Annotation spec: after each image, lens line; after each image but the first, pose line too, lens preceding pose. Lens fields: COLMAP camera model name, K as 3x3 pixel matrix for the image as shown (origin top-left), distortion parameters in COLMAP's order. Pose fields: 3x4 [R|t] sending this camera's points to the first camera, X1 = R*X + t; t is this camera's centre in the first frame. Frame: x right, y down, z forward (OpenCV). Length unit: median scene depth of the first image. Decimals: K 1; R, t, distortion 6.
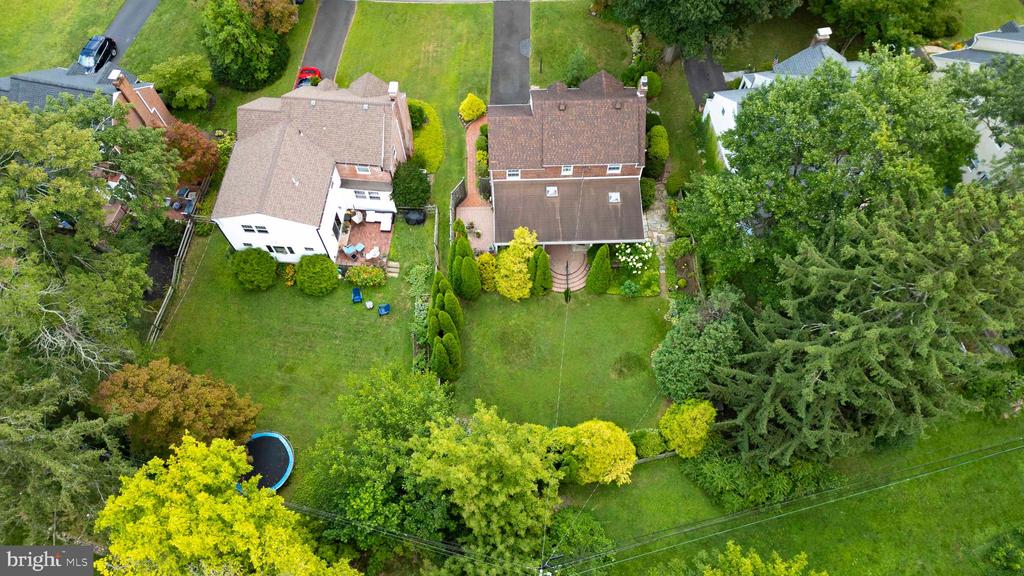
lens RADIAL K [[716.7, 0, 507.4], [0, 716.7, 294.2], [0, 0, 1]] dist [0.049133, -0.022430]
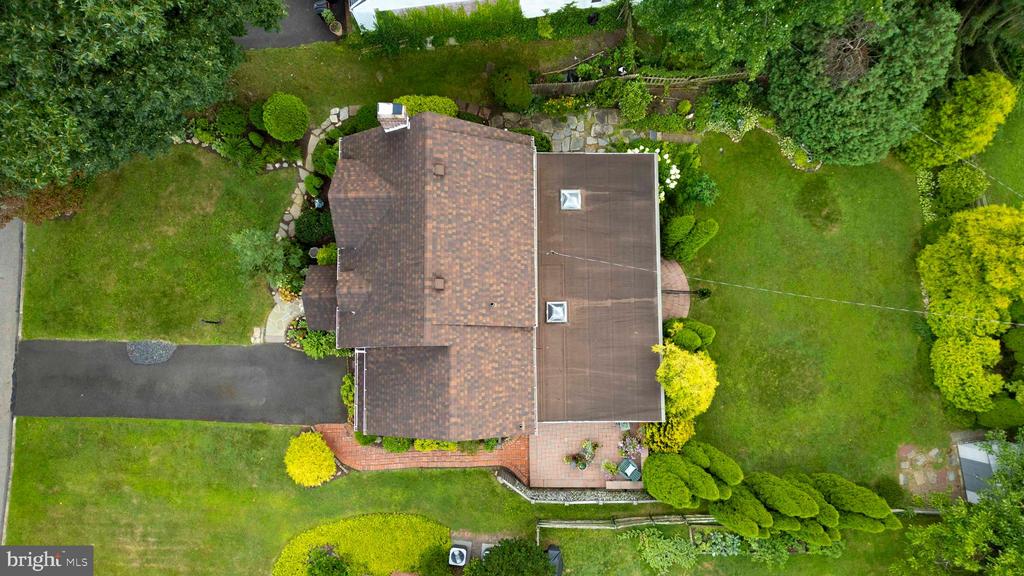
lens RADIAL K [[716.7, 0, 512.4], [0, 716.7, 284.6], [0, 0, 1]] dist [0.049133, -0.022430]
pose [[0.013600, -0.993846, 0.109929, 0.023260], [0.898189, 0.060454, 0.435433, -0.405726], [-0.439400, 0.092815, 0.893484, 0.529161]]
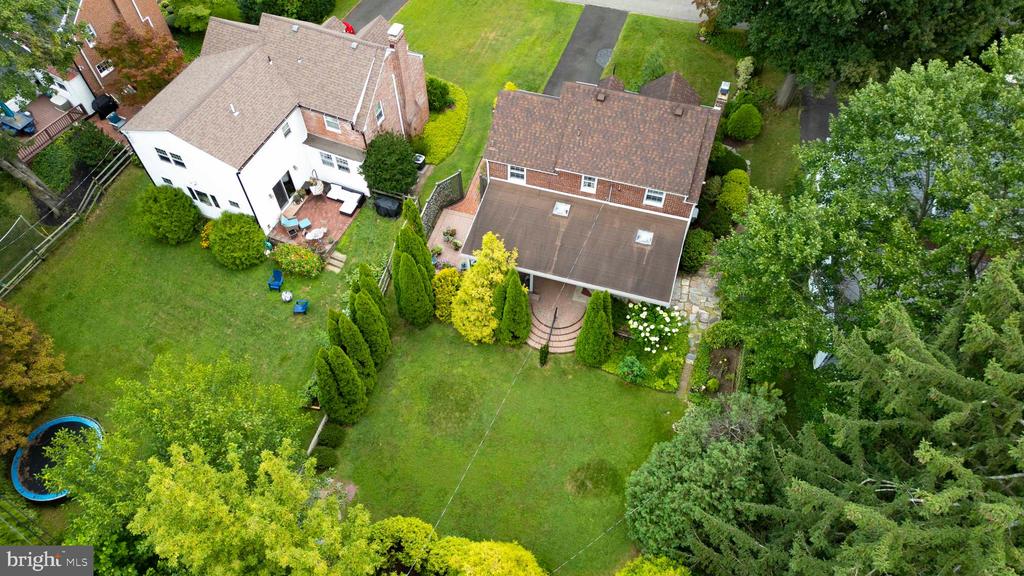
lens RADIAL K [[716.7, 0, 512.3], [0, 716.7, 288.9], [0, 0, 1]] dist [0.049133, -0.022430]
pose [[0.950660, 0.256180, -0.174980, 0.160062], [-0.280050, 0.951316, -0.128724, 0.038520], [0.133485, 0.171376, 0.976121, 0.304734]]
